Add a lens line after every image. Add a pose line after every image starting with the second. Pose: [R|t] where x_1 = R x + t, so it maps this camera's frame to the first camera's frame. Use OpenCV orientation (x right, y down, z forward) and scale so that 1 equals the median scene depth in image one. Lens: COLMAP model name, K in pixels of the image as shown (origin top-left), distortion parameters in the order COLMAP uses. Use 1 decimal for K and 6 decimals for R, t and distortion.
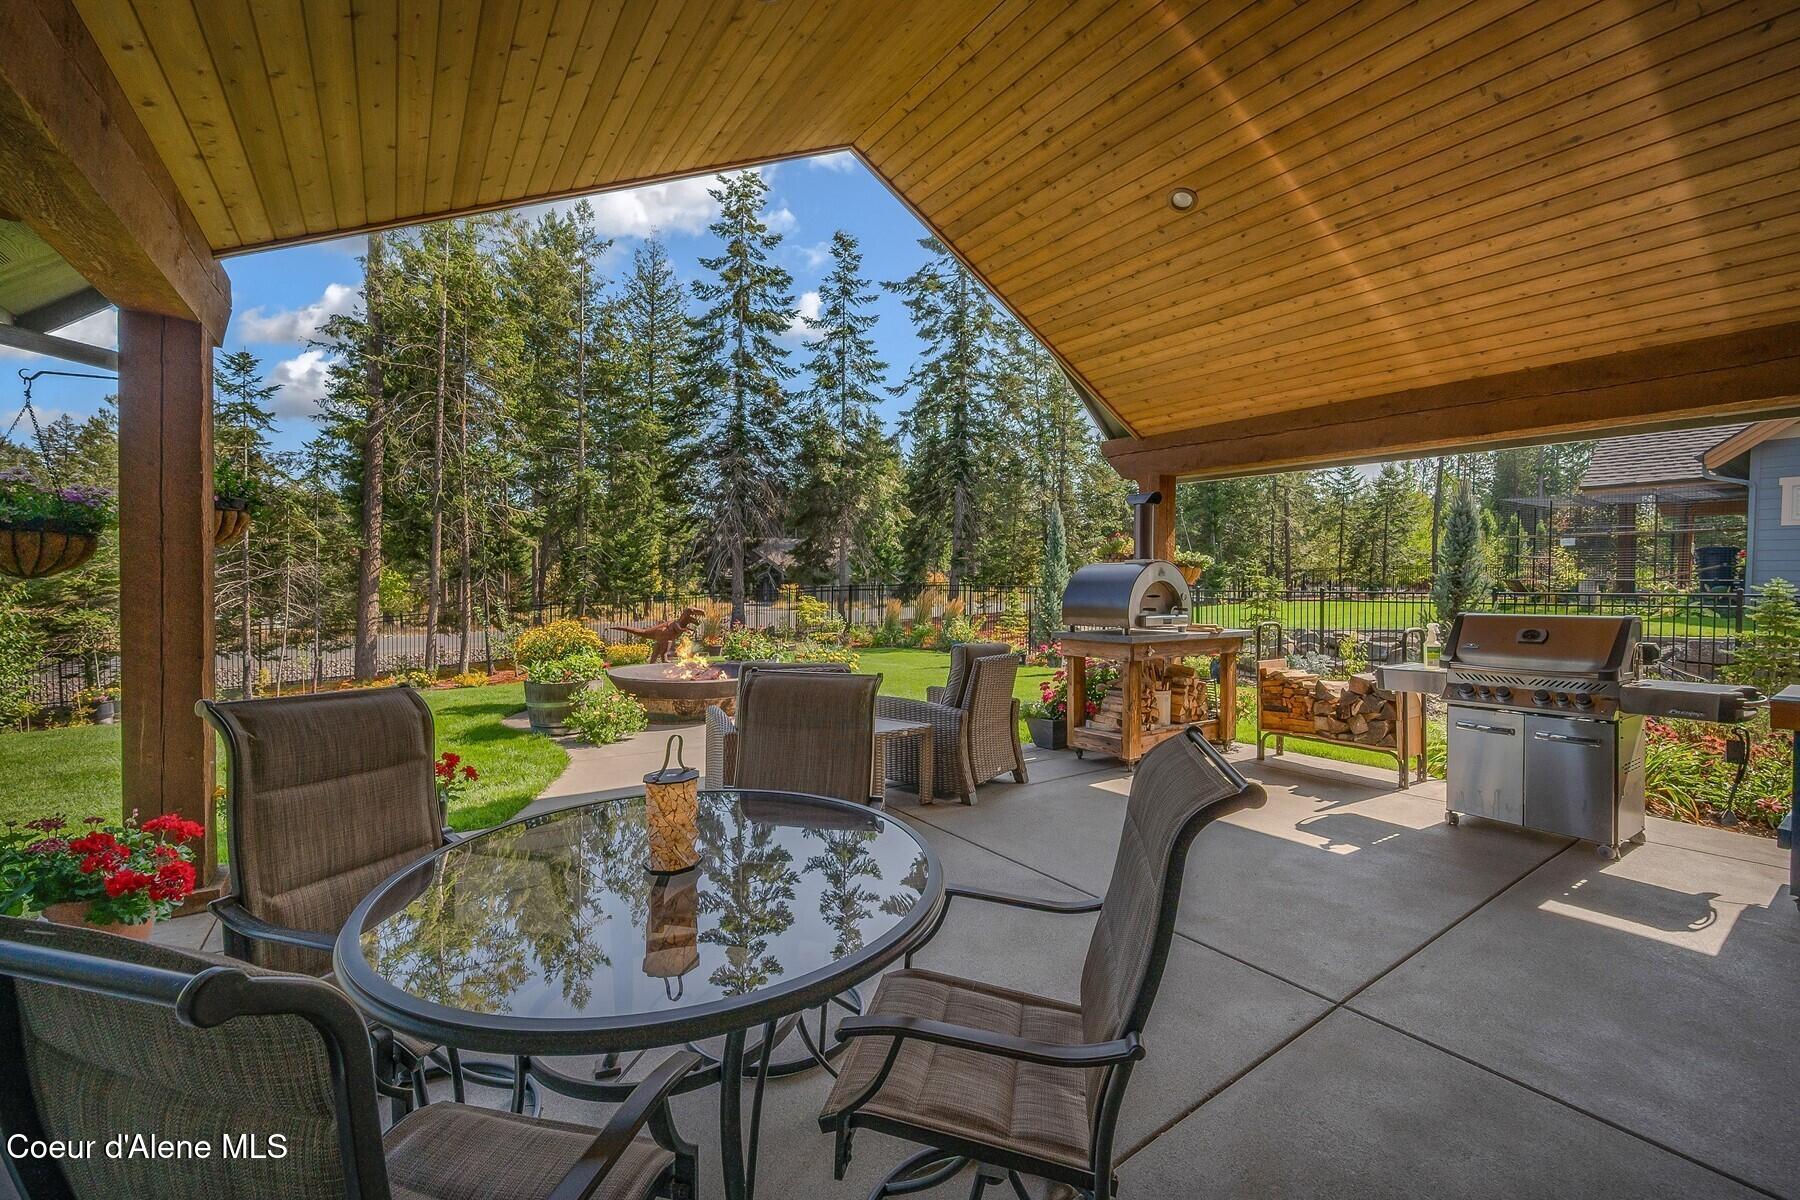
lens RADIAL K [[741.9, 0, 900.0], [0, 741.9, 600.0], [0, 0, 1]] dist [-0.000795, 0.000001]
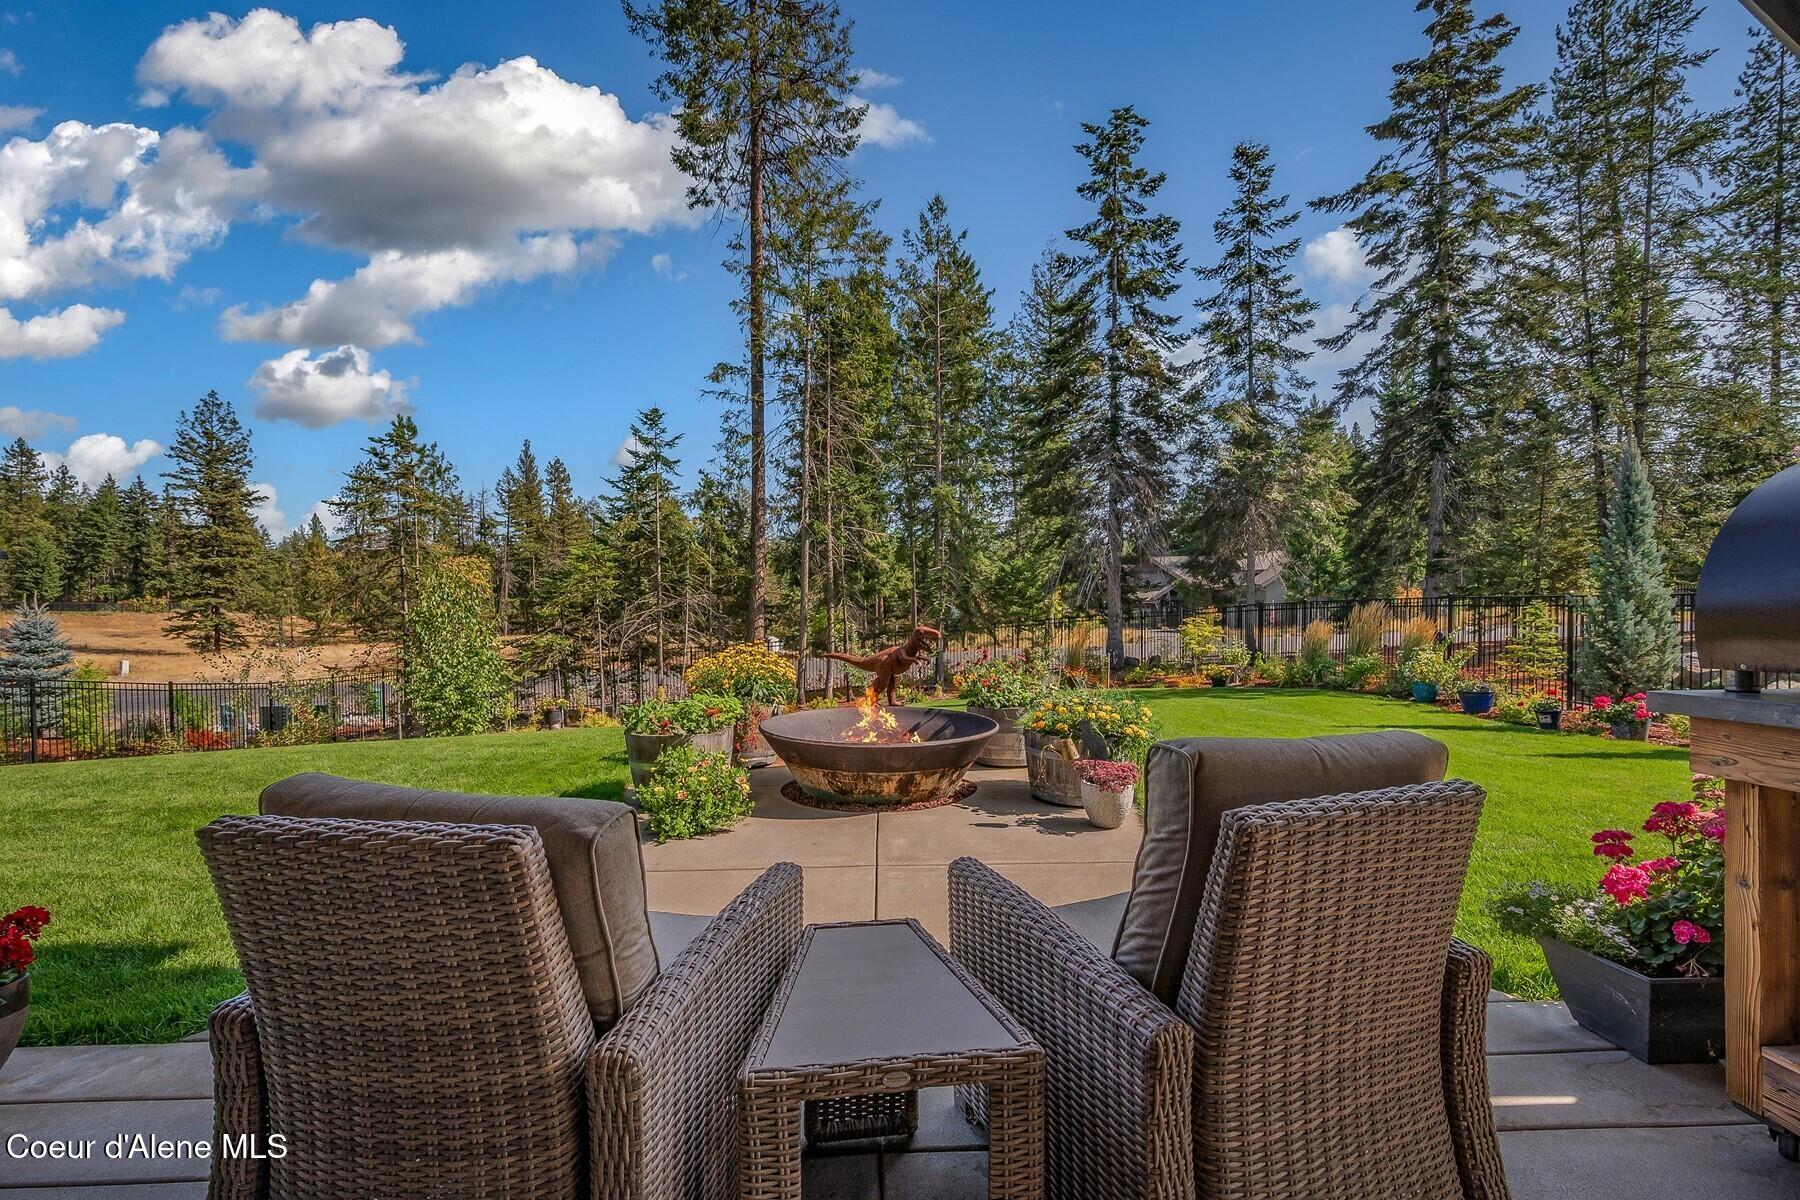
lens RADIAL K [[744.3, 0, 904.1], [0, 744.3, 627.3], [0, 0, 1]] dist [-0.000274, 0.000392]
pose [[0.847377, -0.004747, -0.530970, 0.028263], [0.005784, 0.999983, 0.000291, 0.002592], [0.530960, -0.003318, 0.847390, 0.151004]]
